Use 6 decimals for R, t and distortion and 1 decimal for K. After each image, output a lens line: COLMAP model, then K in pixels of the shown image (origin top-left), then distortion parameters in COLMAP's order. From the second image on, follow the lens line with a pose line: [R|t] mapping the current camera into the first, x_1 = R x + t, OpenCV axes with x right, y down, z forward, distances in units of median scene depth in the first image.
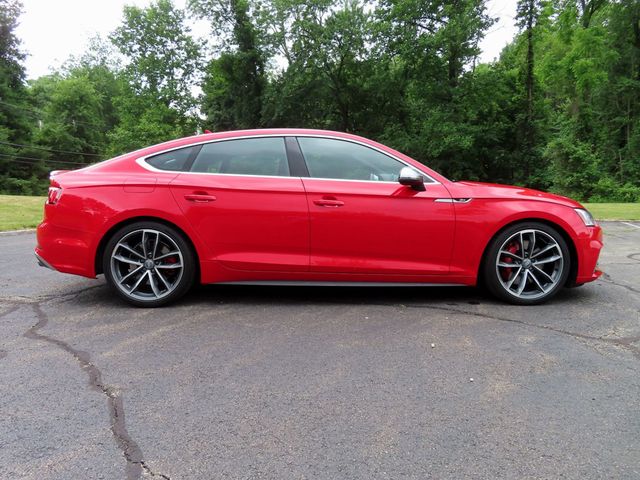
lens RADIAL K [[460.1, 0, 316.1], [0, 460.1, 240.0], [0, 0, 1]] dist [-0.013681, 0.011455]
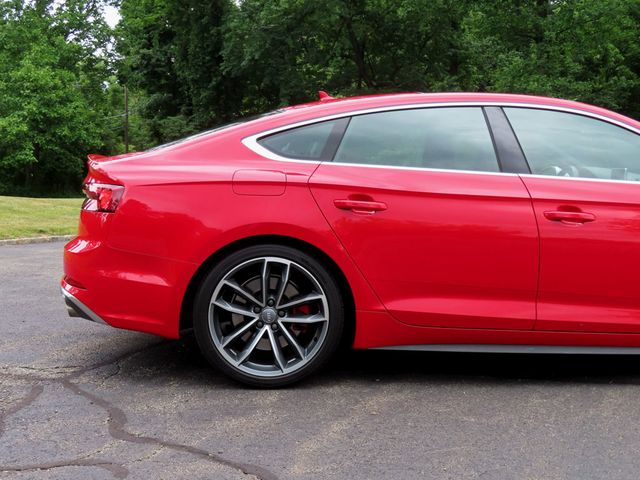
lens RADIAL K [[778.1, 0, 314.5], [0, 778.1, 239.6], [0, 0, 1]] dist [-0.012297, 0.000000]
pose [[0.999468, 0.011724, 0.030433, -0.324616], [-0.010622, 0.999291, -0.036112, -0.009321], [-0.030834, 0.035769, 0.998884, -0.012320]]
